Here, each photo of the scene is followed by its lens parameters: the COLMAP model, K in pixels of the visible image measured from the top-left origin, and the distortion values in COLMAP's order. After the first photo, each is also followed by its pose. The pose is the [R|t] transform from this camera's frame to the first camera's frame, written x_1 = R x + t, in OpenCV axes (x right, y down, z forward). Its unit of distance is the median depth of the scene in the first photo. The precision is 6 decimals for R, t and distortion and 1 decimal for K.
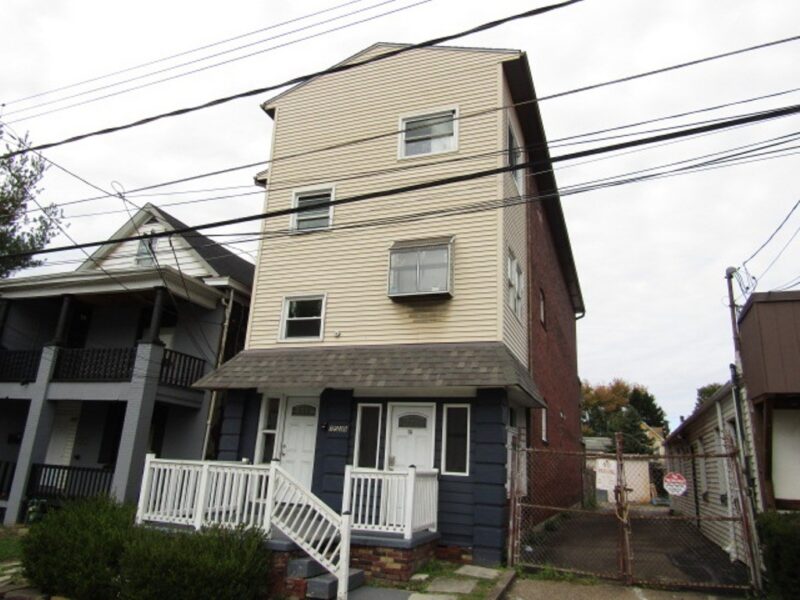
lens RADIAL K [[573.3, 0, 410.2], [0, 573.3, 300.3], [0, 0, 1]] dist [0.008967, 0.002617]
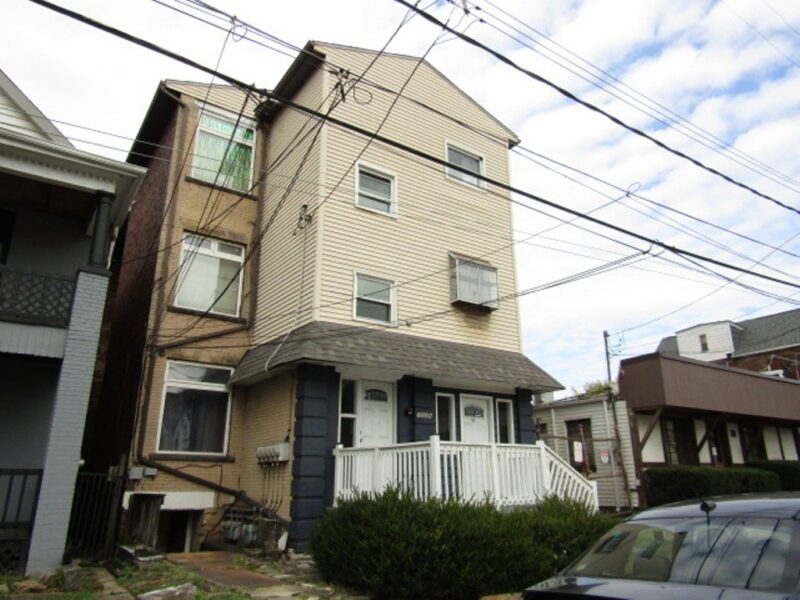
lens RADIAL K [[573.3, 0, 410.2], [0, 573.3, 300.3], [0, 0, 1]] dist [0.008967, 0.002617]
pose [[0.552103, 0.201026, 0.809179, -0.988867], [-0.193806, 0.974859, -0.109953, 0.134010], [-0.810939, -0.096119, 0.577182, 0.419149]]
